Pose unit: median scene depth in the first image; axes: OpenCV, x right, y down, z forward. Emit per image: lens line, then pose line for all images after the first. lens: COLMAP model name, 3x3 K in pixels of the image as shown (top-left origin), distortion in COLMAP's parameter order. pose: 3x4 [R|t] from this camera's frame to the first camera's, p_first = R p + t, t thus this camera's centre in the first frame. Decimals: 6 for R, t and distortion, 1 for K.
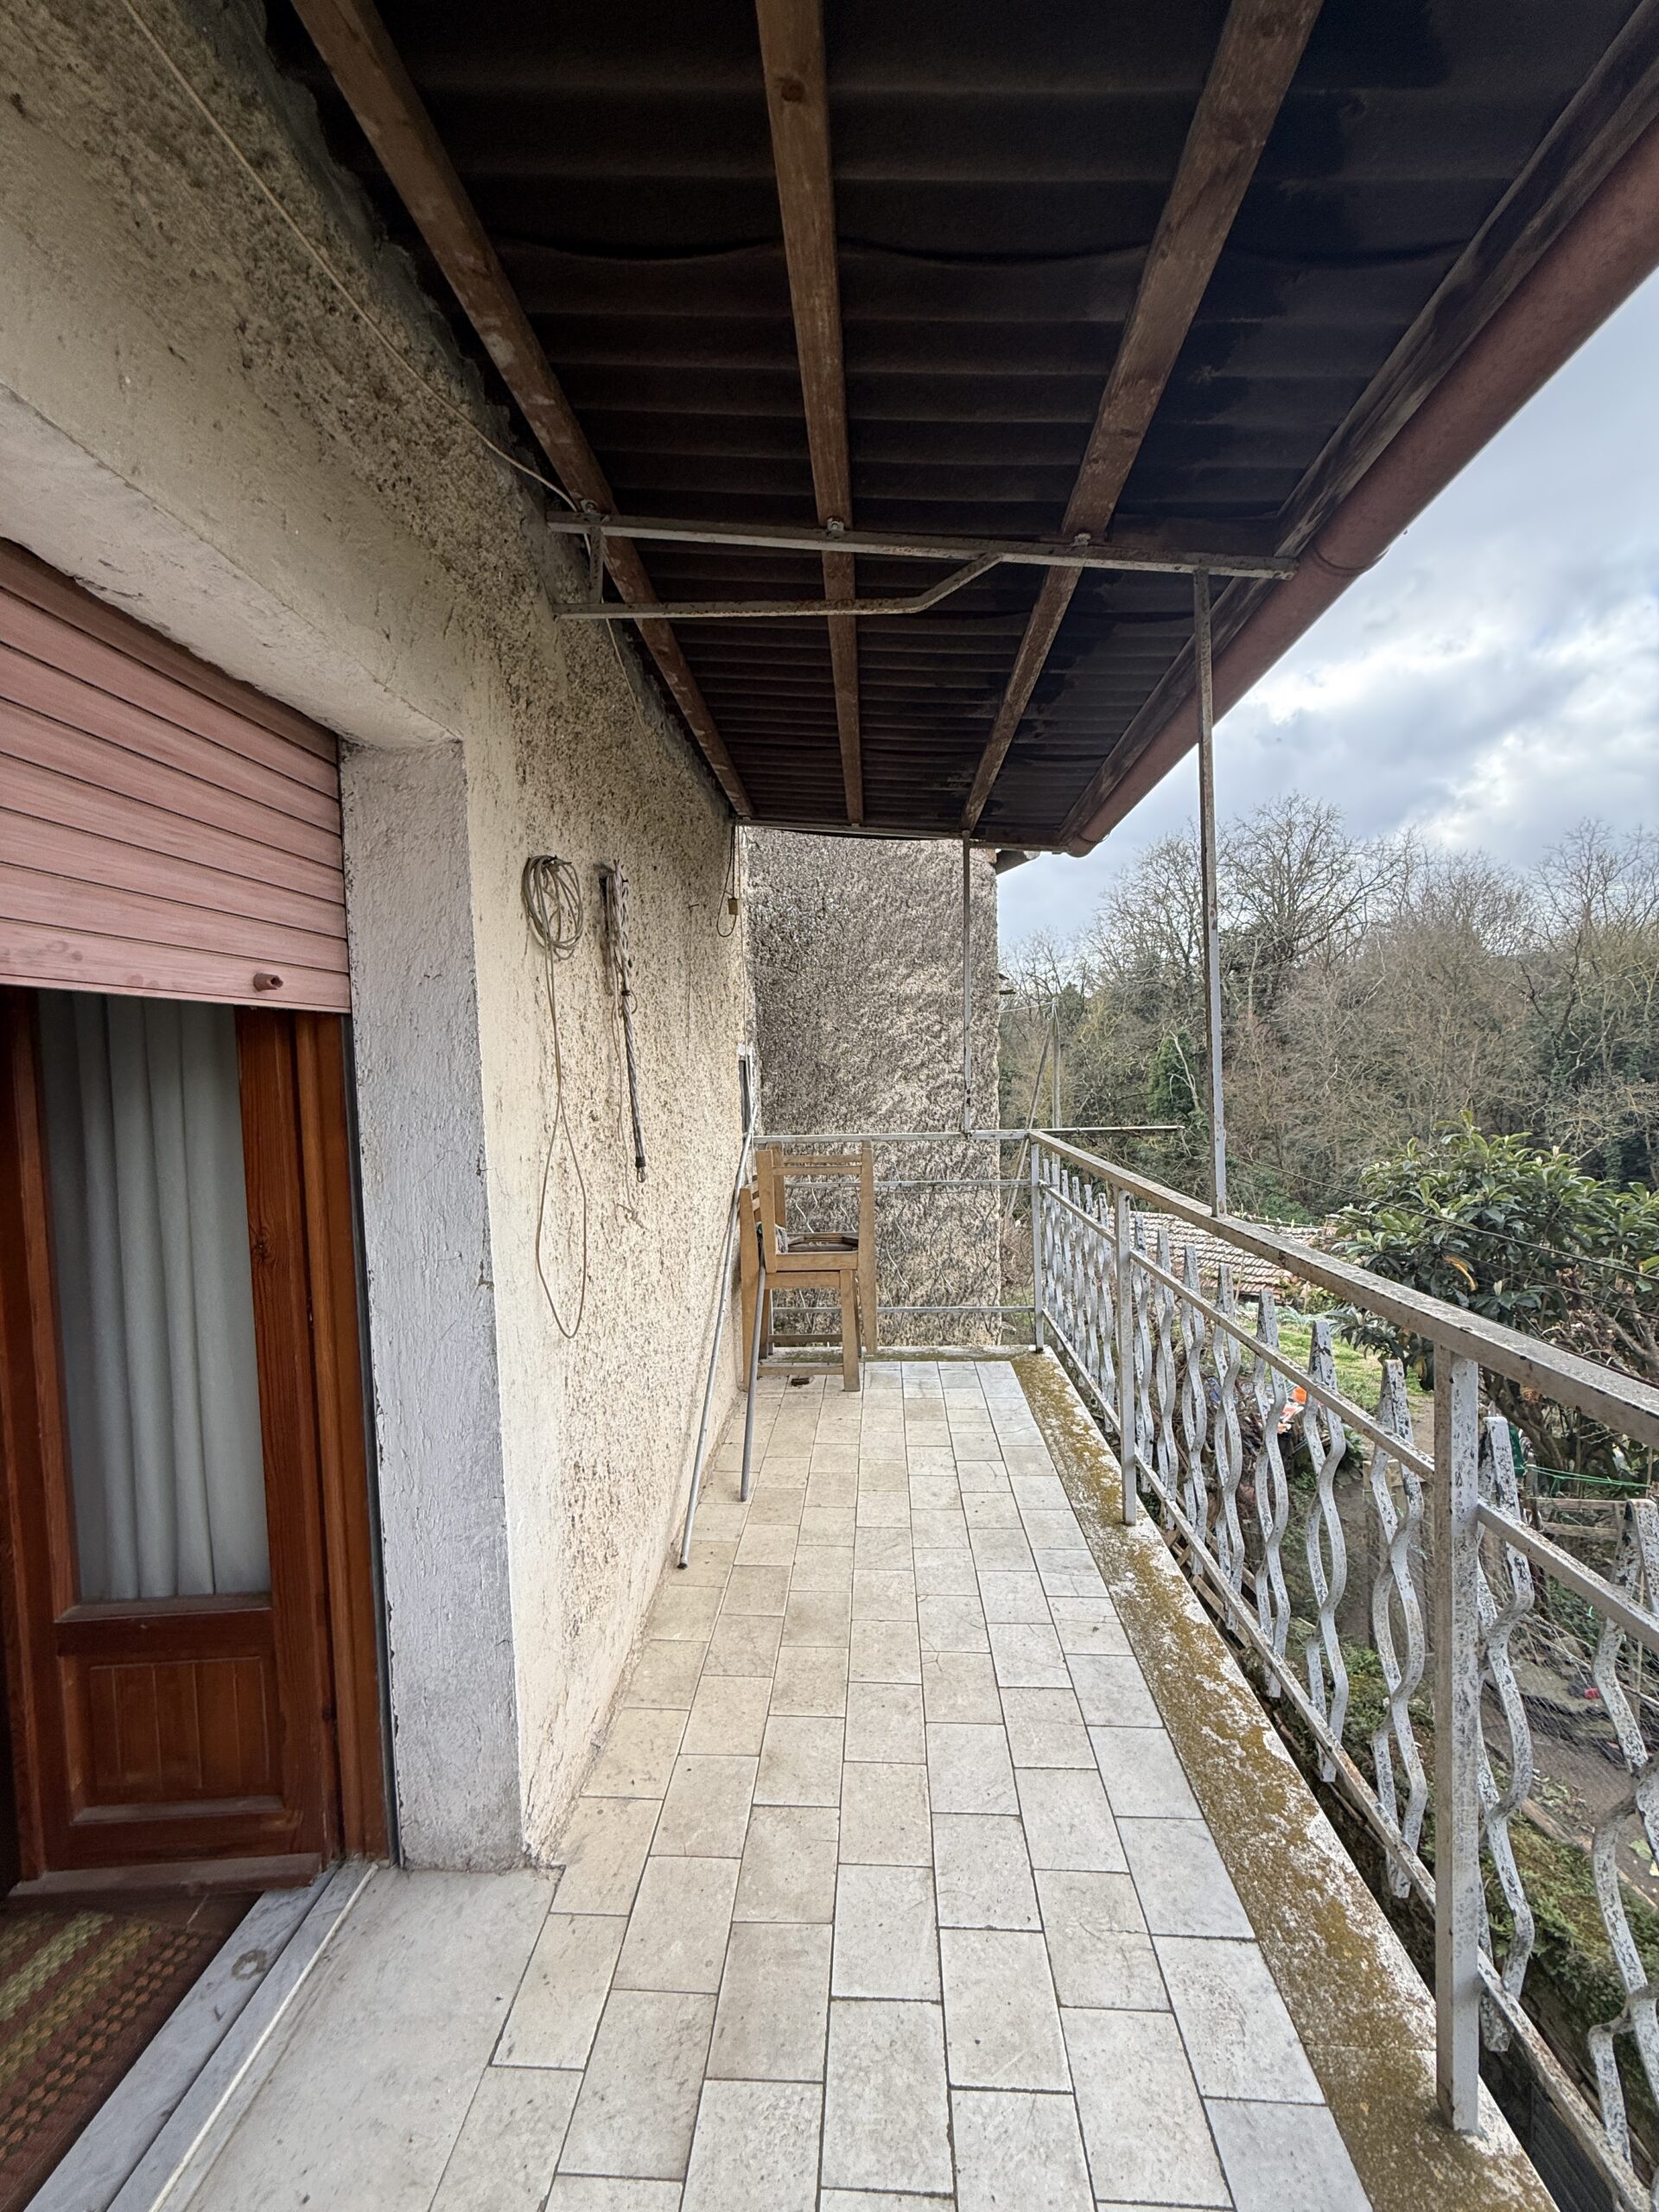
lens RADIAL K [[876.2, 0, 830.1], [0, 876.2, 1099.6], [0, 0, 1]] dist [-0.003704, 0.000239]
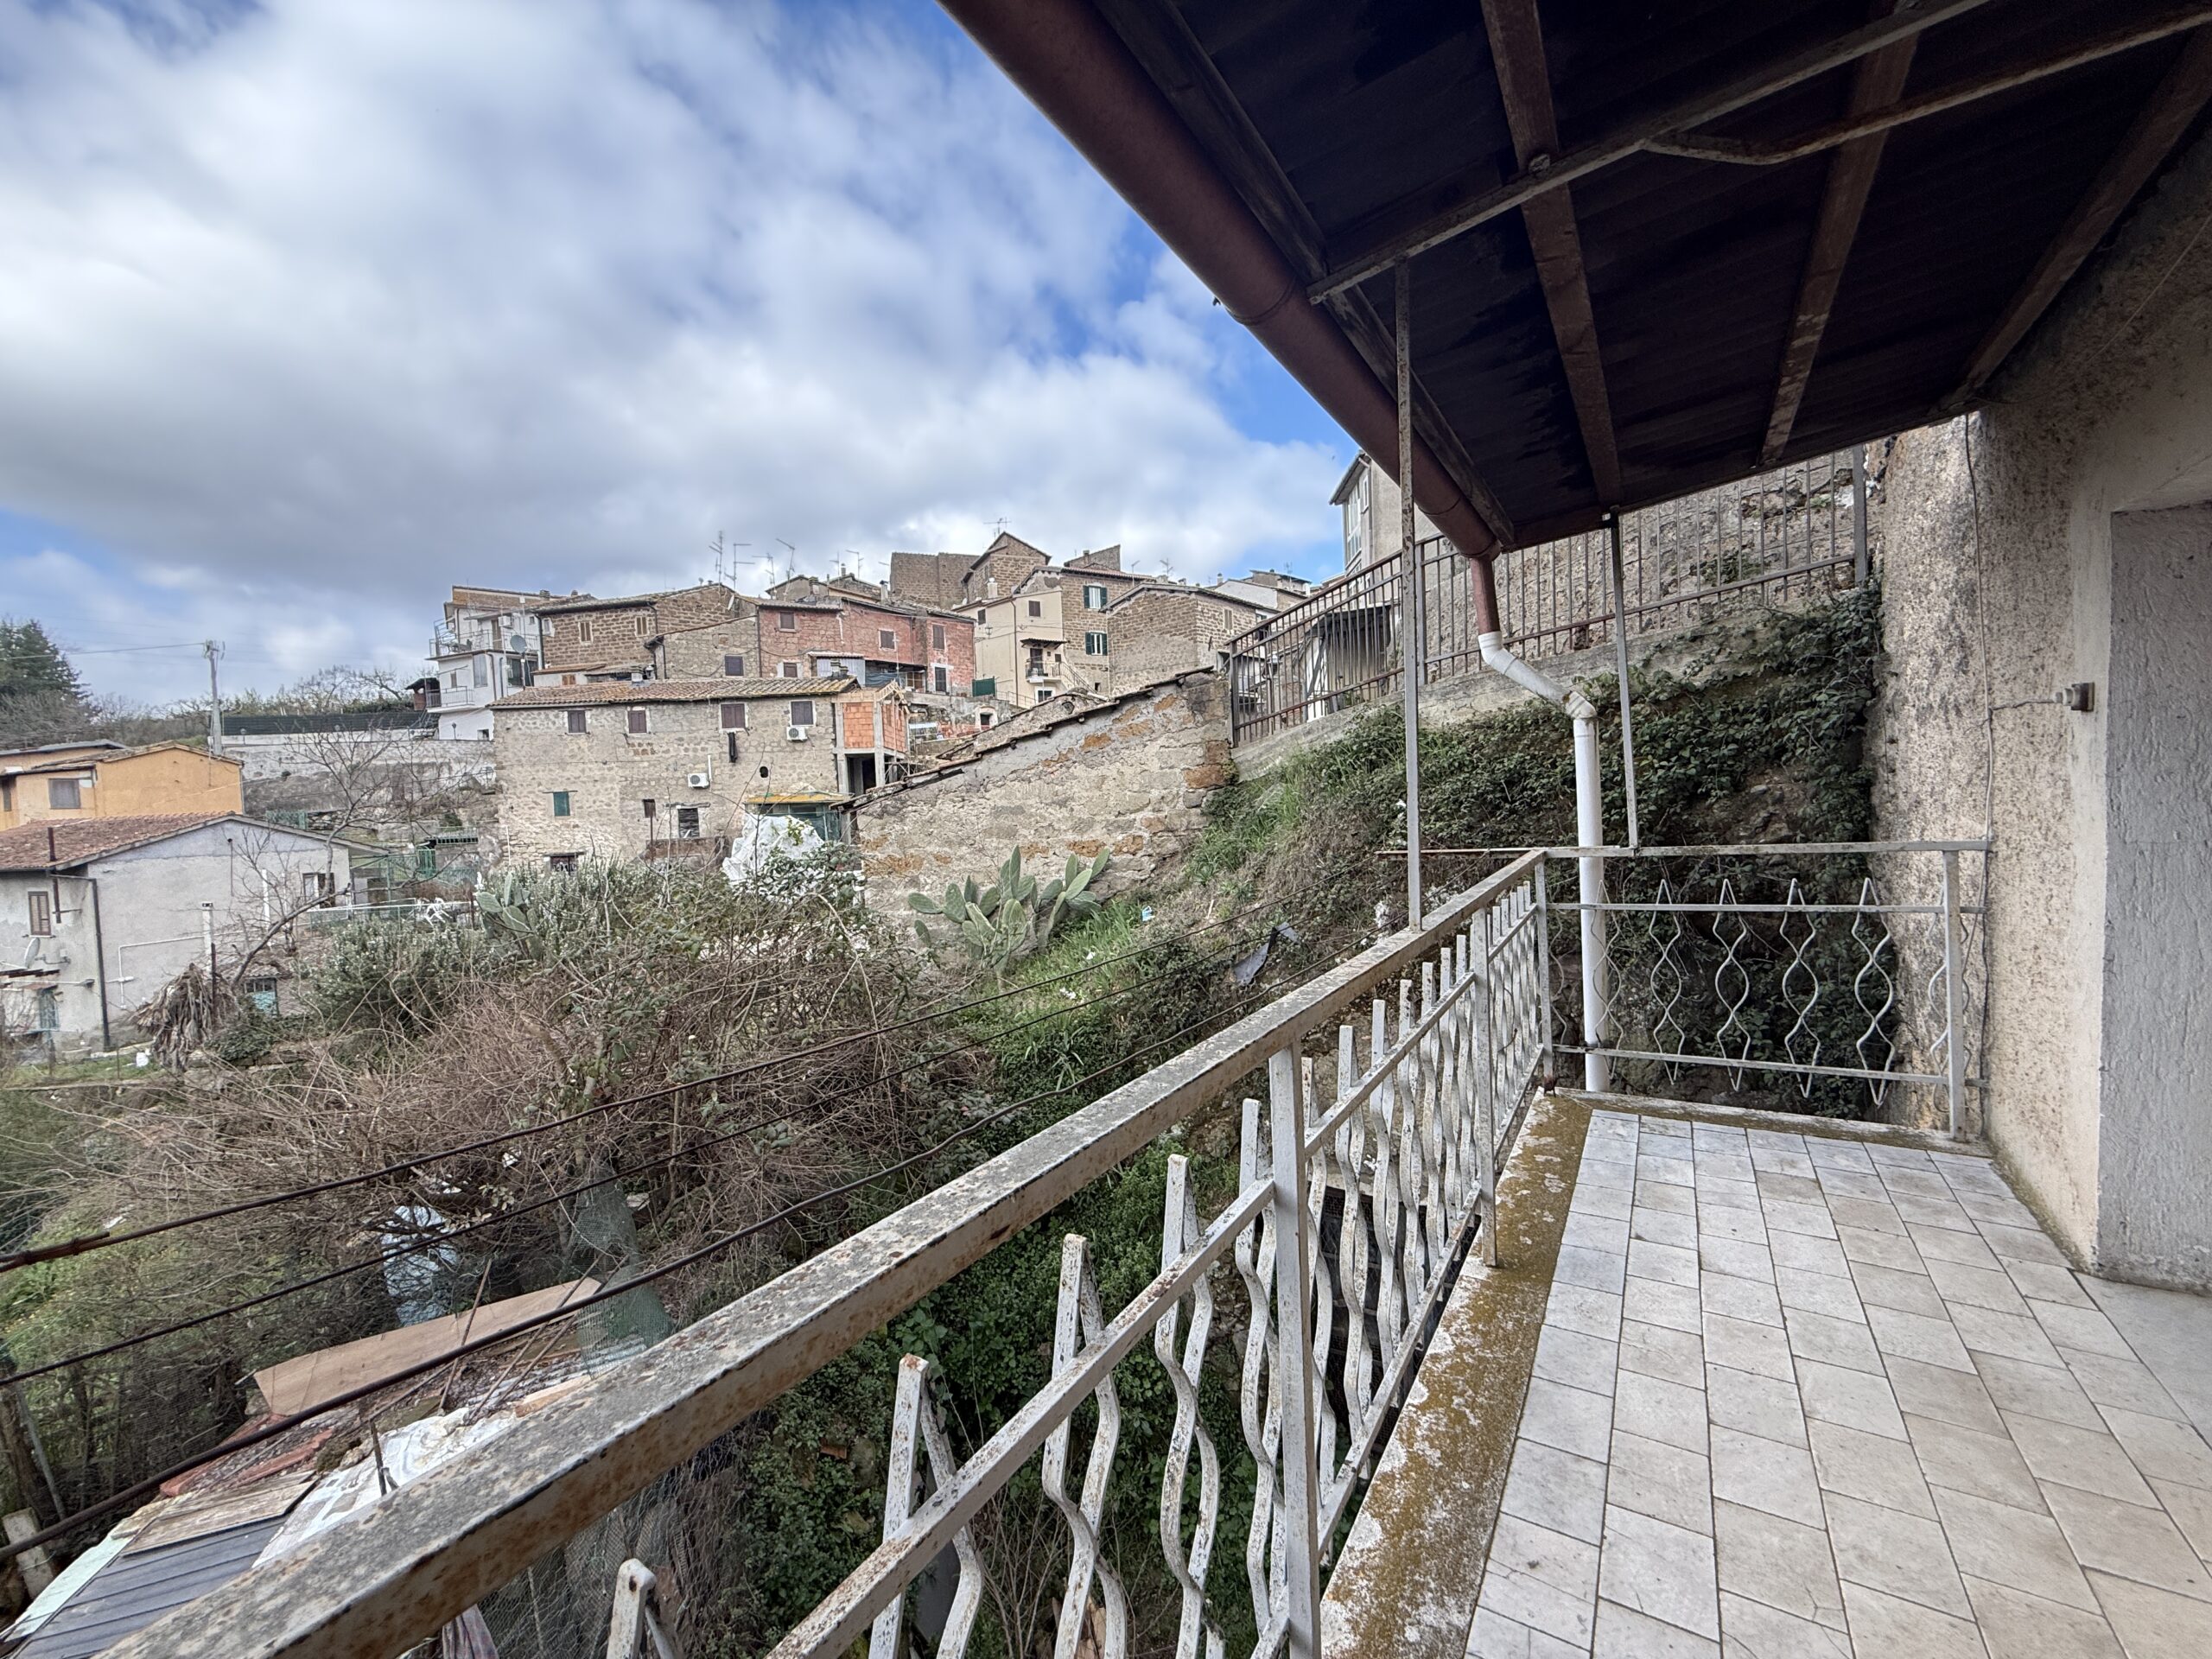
lens RADIAL K [[876.2, 0, 1106.0], [0, 876.2, 829.5], [0, 0, 1]] dist [-0.003704, 0.000239]
pose [[-0.868460, 0.058623, 0.492281, 0.278820], [0.094236, 0.994400, 0.047829, -0.057021], [-0.486721, 0.087928, -0.869121, 2.169830]]
